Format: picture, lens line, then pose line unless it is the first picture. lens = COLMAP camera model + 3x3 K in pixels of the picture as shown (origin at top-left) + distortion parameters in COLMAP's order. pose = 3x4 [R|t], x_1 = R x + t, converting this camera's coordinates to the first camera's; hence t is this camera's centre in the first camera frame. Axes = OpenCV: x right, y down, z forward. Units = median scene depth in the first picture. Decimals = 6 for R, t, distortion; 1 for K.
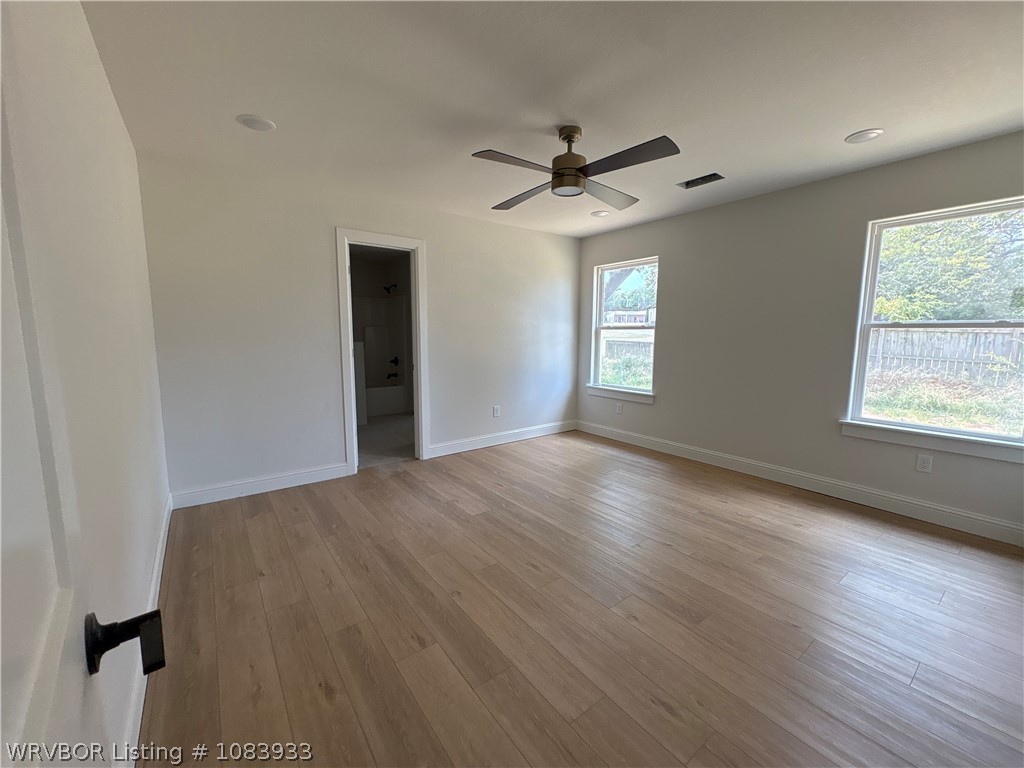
lens RADIAL K [[408.4, 0, 513.1], [0, 408.4, 379.7], [0, 0, 1]] dist [-0.002226, 0.000471]
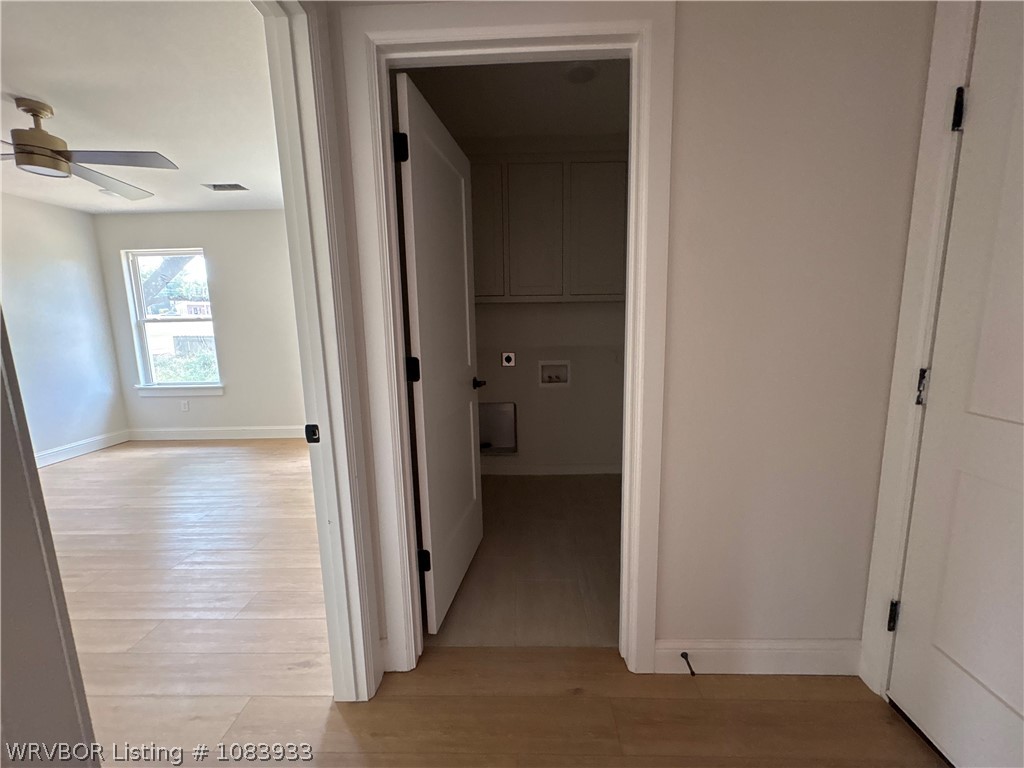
lens RADIAL K [[408.4, 0, 515.4], [0, 408.4, 382.7], [0, 0, 1]] dist [-0.002226, 0.000471]
pose [[0.617411, -0.134046, 0.775136, 0.009864], [0.113092, 0.990264, 0.081169, 0.037632], [-0.778469, 0.037547, 0.626559, -0.262516]]
